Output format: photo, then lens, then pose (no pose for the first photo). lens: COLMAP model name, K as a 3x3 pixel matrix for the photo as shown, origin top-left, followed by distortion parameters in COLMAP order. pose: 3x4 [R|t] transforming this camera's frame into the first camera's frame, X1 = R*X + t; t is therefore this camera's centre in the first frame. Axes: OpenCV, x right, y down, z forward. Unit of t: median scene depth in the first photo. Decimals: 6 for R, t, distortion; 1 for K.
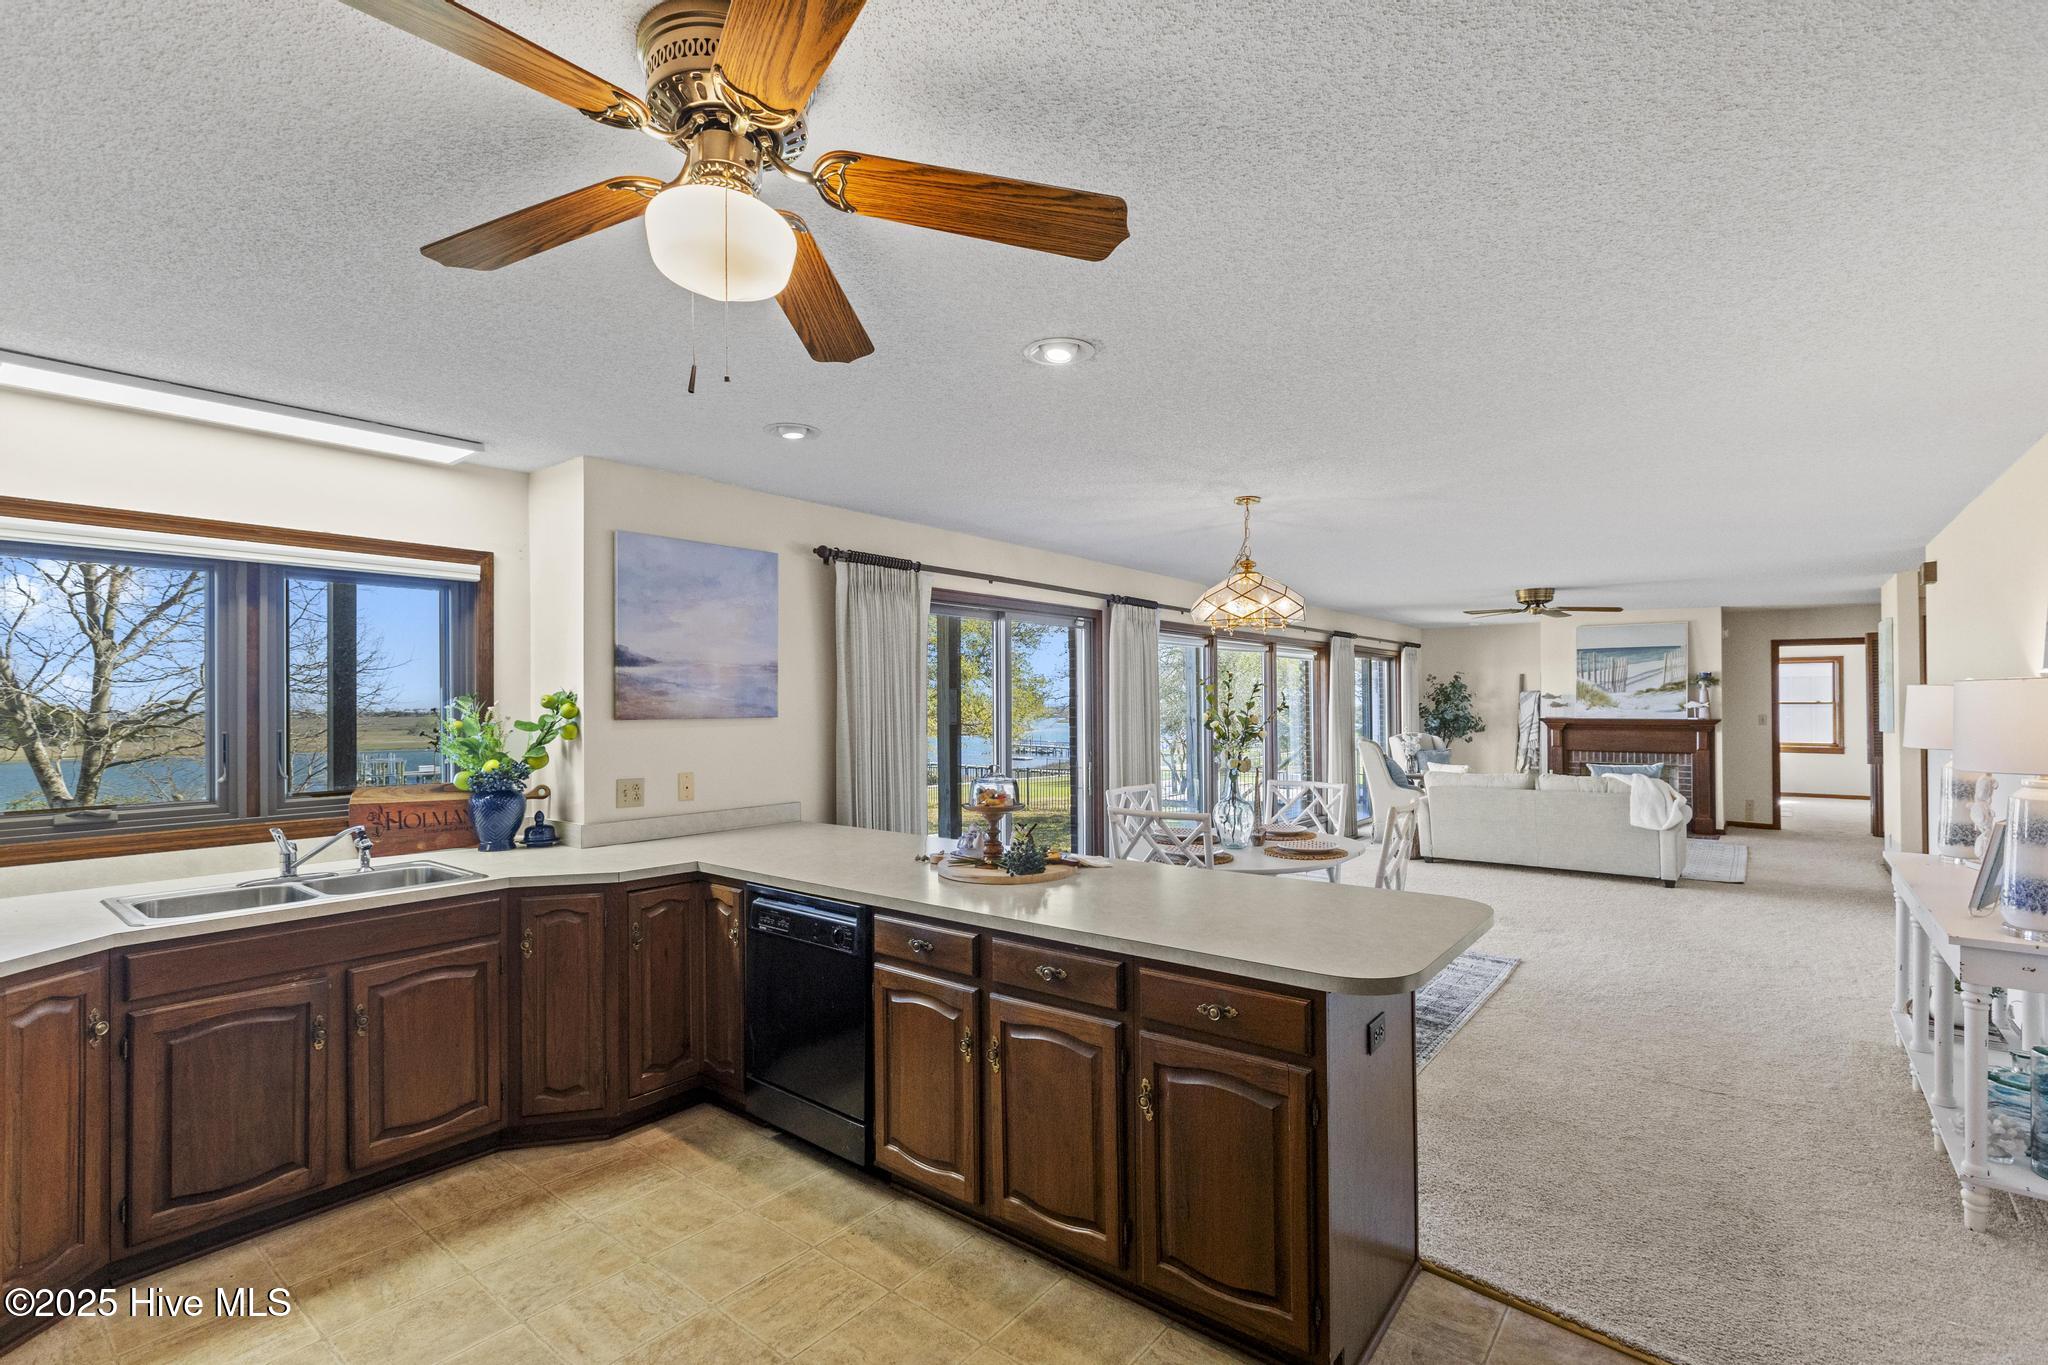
lens RADIAL K [[922.7, 0, 1030.1], [0, 922.7, 698.2], [0, 0, 1]] dist [0.002837, 0.000525]
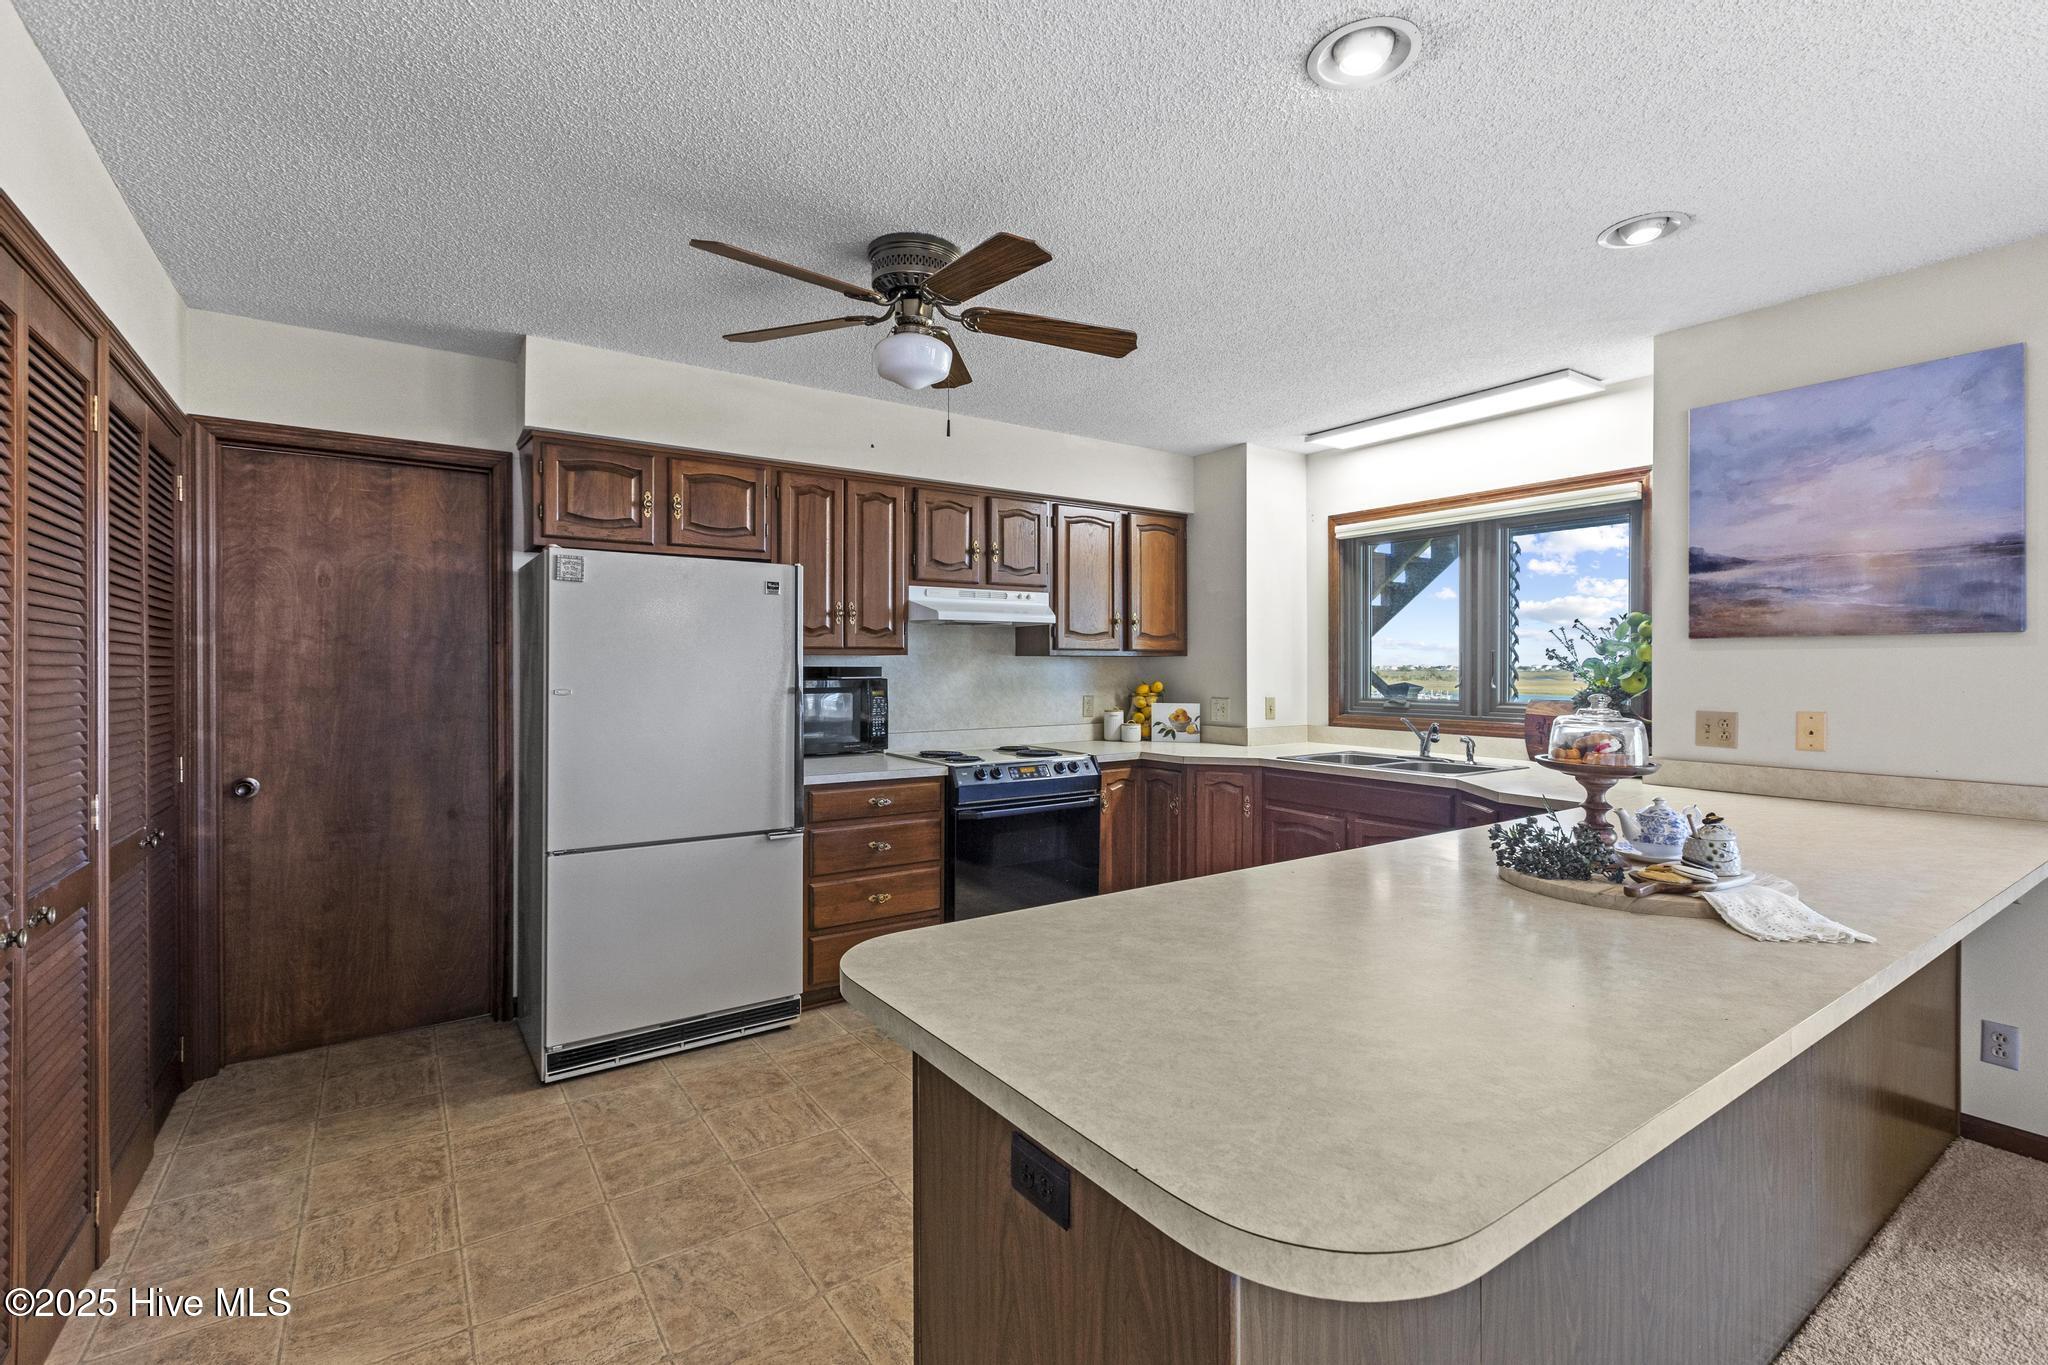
lens RADIAL K [[922.2, 0, 1027.5], [0, 922.2, 669.6], [0, 0, 1]] dist [0.003138, 0.000033]
pose [[-0.284744, 0.011564, -0.958534, 0.457921], [0.007639, 0.999923, 0.009794, 0.034390], [0.958573, -0.004533, -0.284810, 0.588726]]
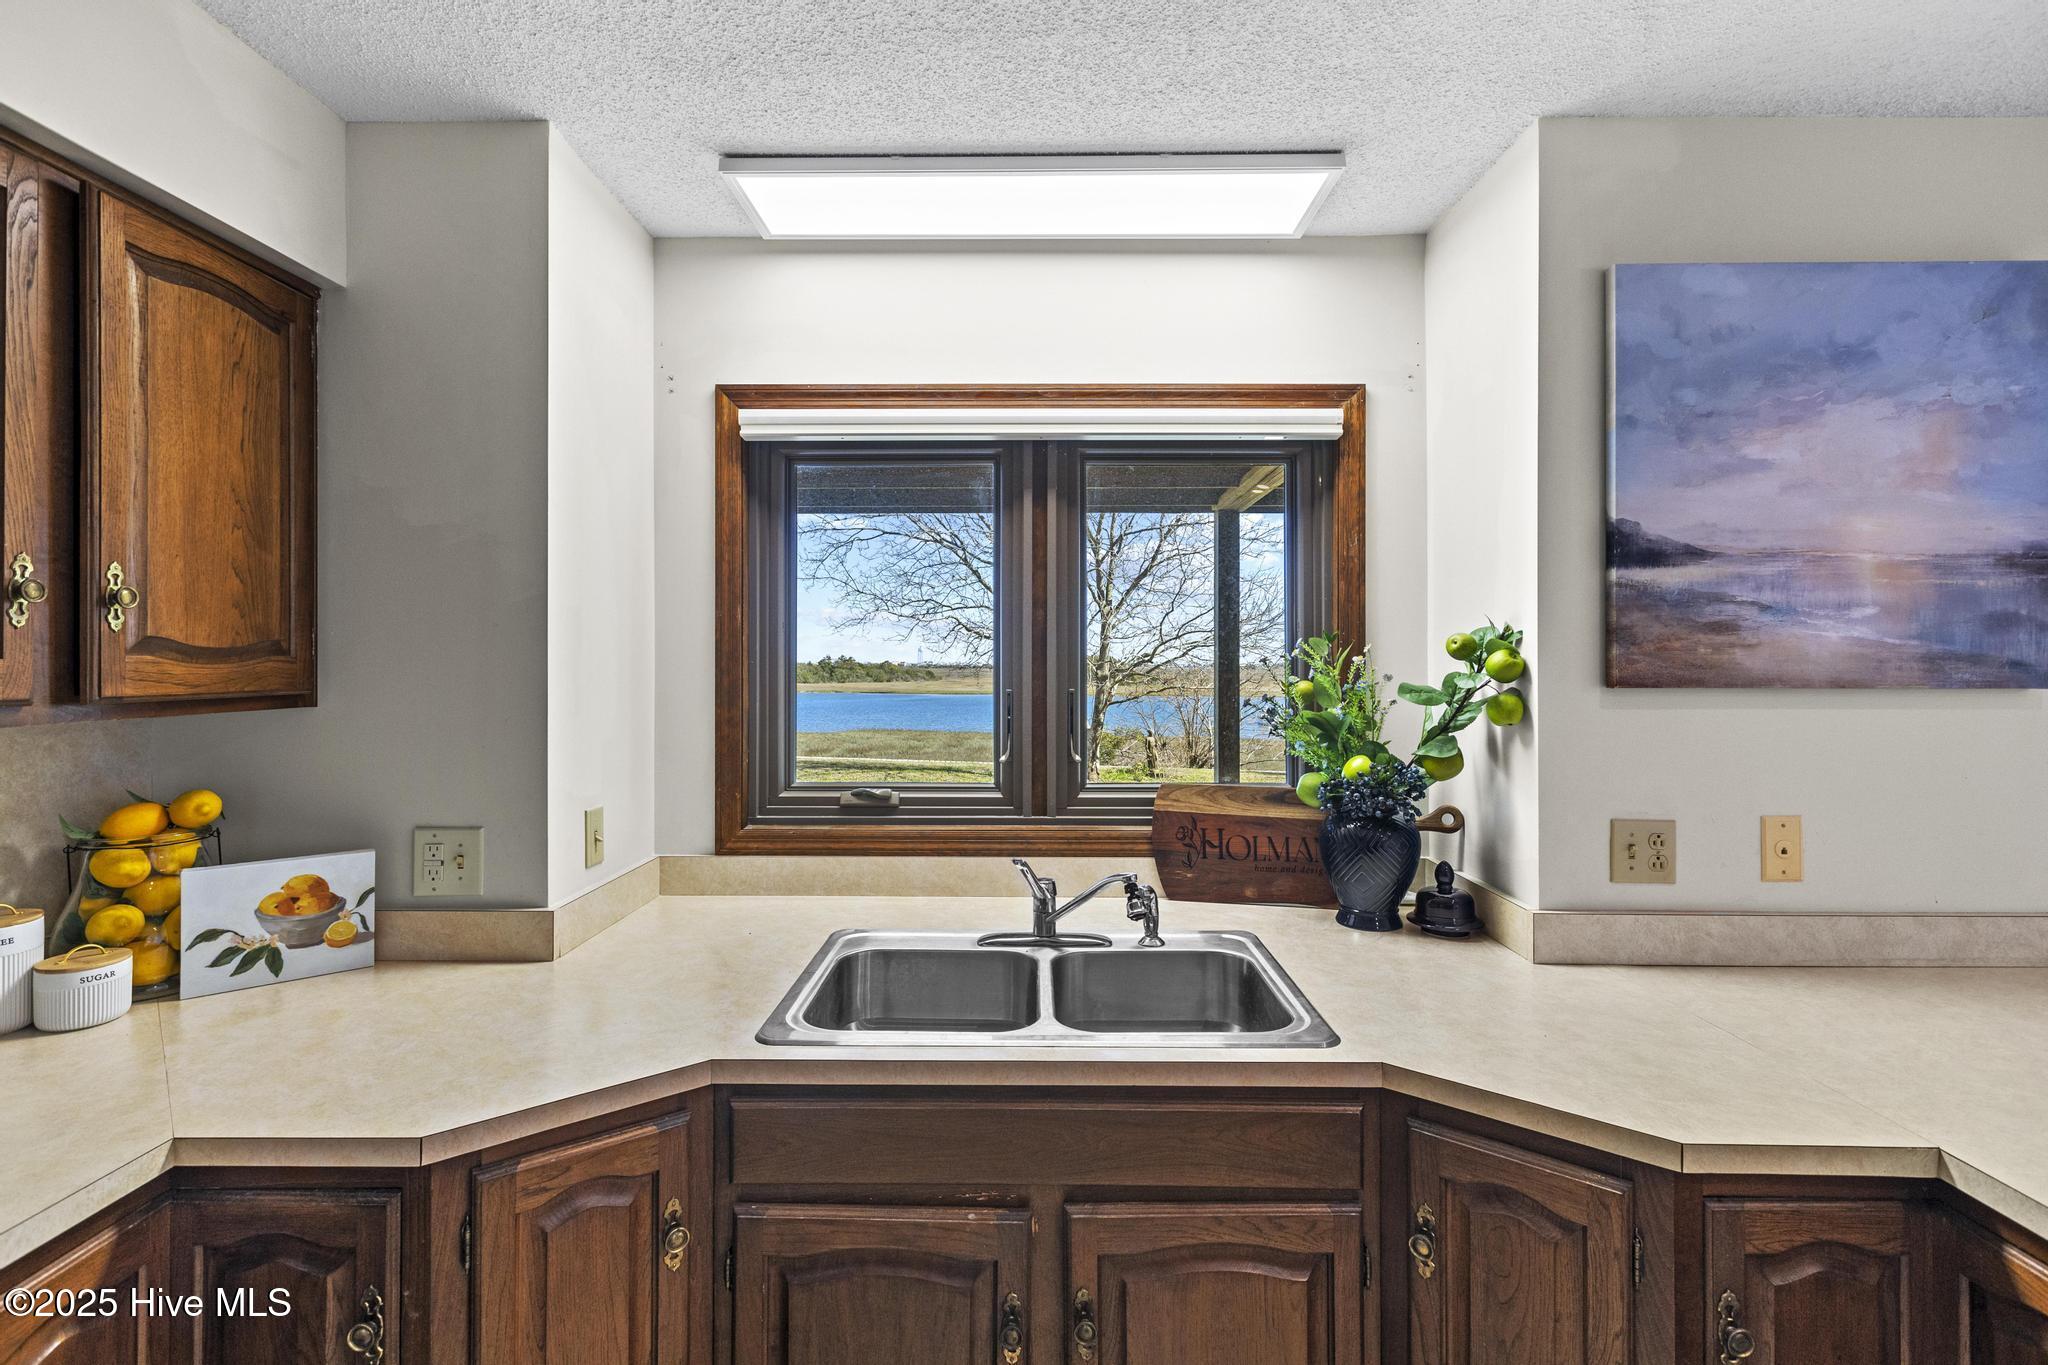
lens RADIAL K [[916.5, 0, 1023.2], [0, 916.5, 655.3], [0, 0, 1]] dist [-0.000029, -0.000463]
pose [[0.617728, 0.002866, -0.786386, -0.242955], [-0.000987, 0.999995, 0.002869, 0.006109], [0.786391, -0.000996, 0.617728, 0.441707]]
